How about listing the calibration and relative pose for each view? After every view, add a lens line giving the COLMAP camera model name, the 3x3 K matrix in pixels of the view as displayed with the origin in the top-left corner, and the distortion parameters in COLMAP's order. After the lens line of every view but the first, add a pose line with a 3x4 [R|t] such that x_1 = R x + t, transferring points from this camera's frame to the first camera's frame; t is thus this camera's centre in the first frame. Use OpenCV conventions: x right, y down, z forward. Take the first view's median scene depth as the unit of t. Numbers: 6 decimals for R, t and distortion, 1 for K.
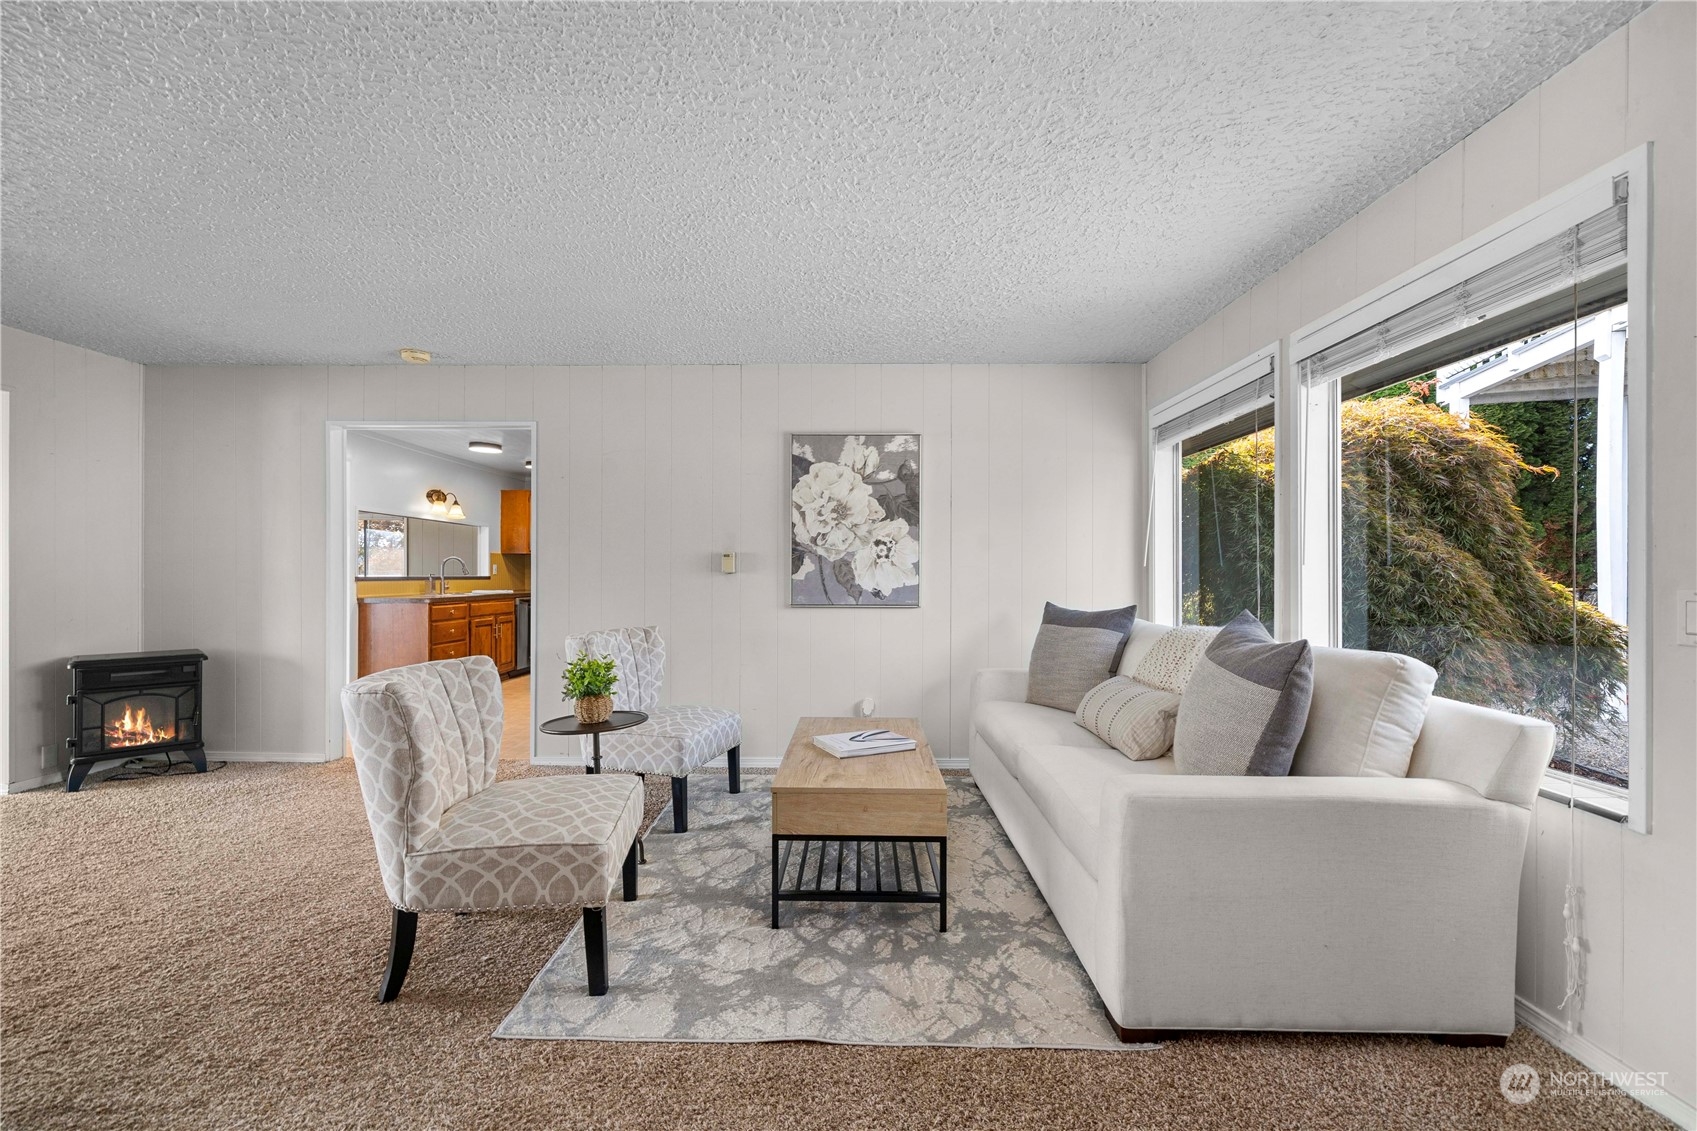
lens RADIAL K [[703.0, 0, 836.3], [0, 703.0, 572.6], [0, 0, 1]] dist [0.002049, 0.000374]
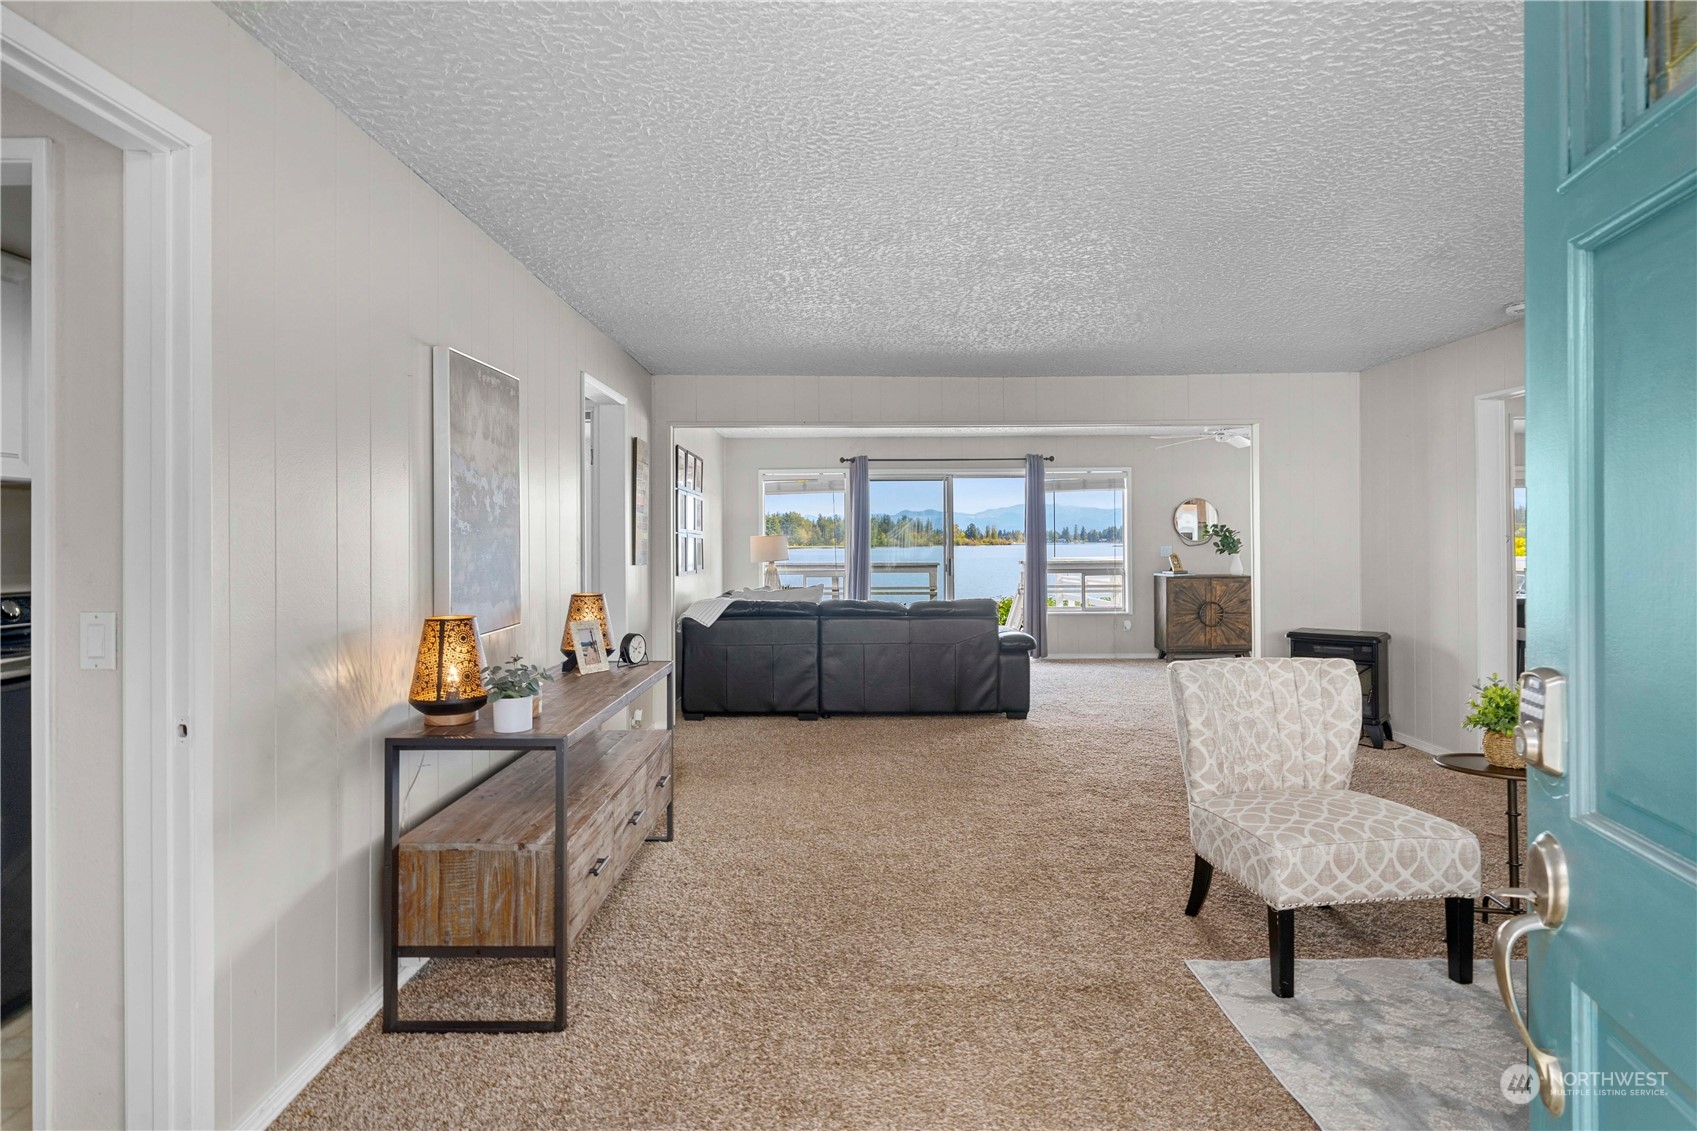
lens RADIAL K [[926.5, 0, 847.7], [0, 926.5, 531.8], [0, 0, 1]] dist [-0.001989, -0.000056]
pose [[0.020302, -0.013676, -0.999700, 0.468734], [0.004704, 0.999897, -0.013583, -0.027962], [0.999783, -0.004426, 0.020364, 0.162409]]
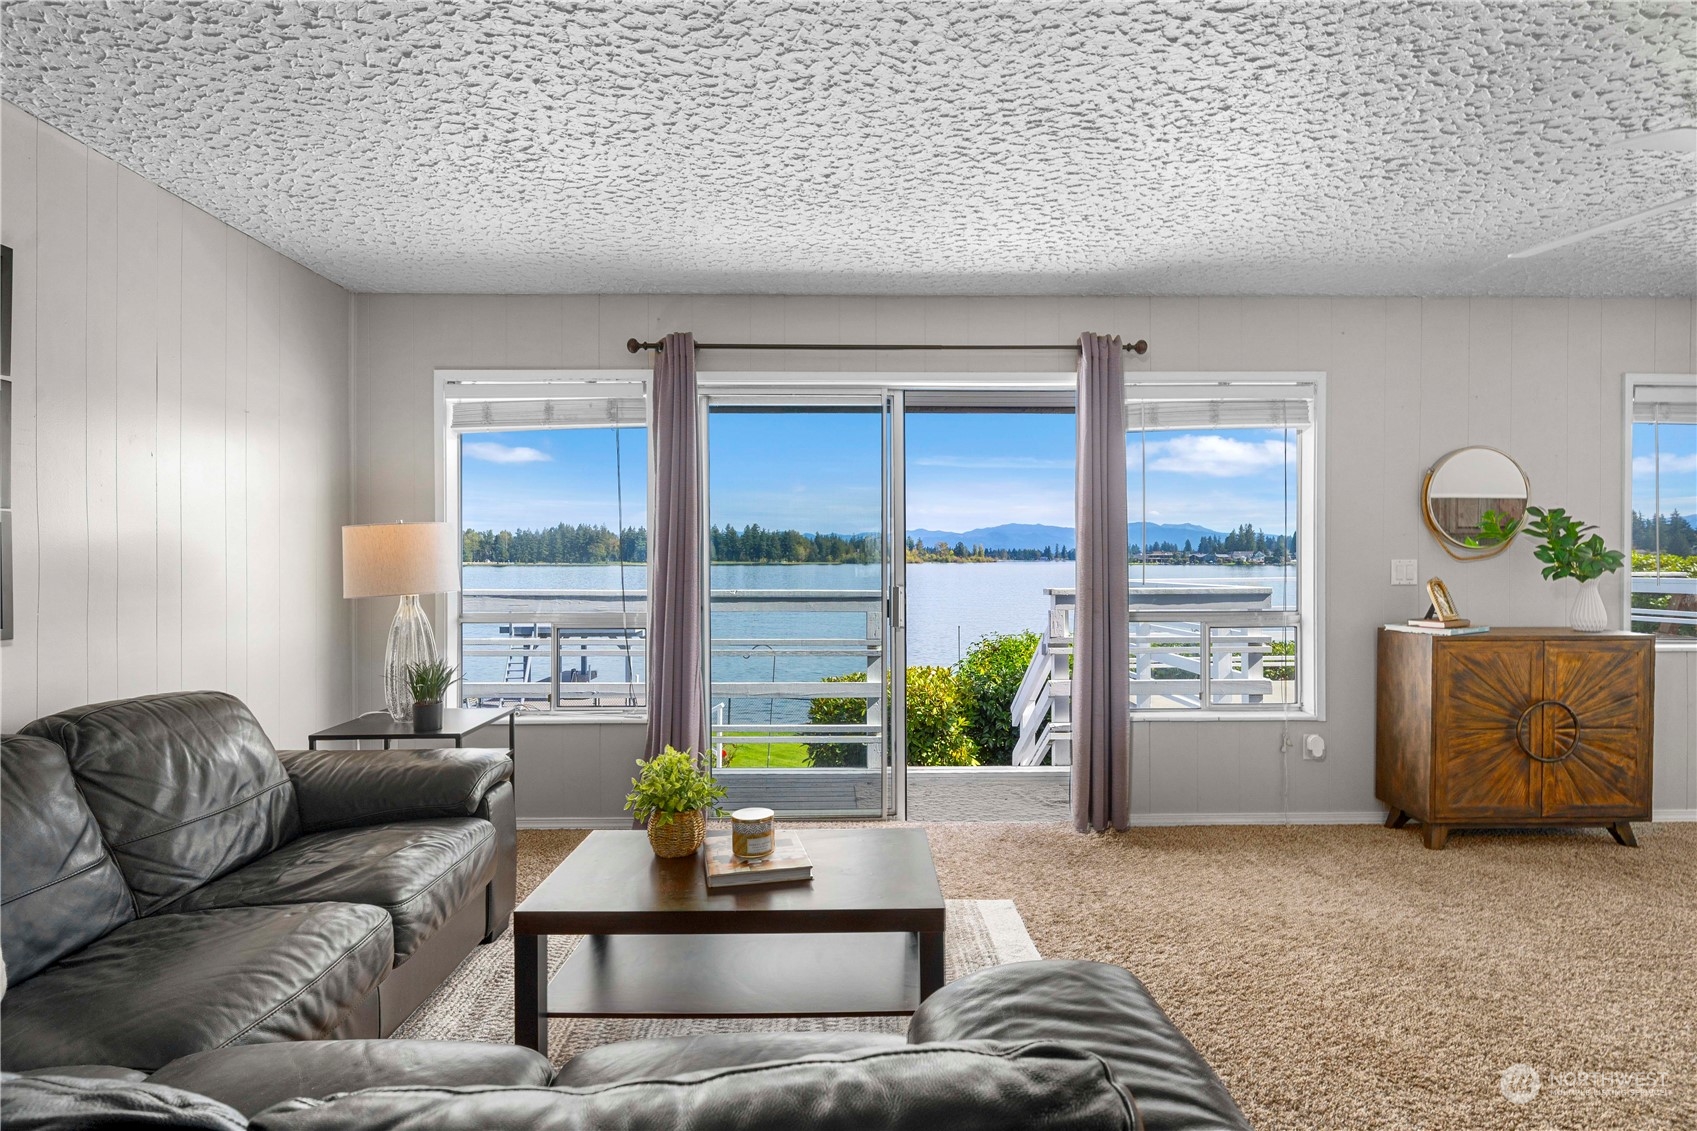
lens RADIAL K [[835.4, 0, 862.9], [0, 835.4, 565.5], [0, 0, 1]] dist [0.010233, 0.000239]
pose [[0.038118, 0.005496, -0.999258, -1.009505], [-0.000572, 0.999985, 0.005478, -0.018311], [0.999273, 0.000363, 0.038120, 0.403775]]
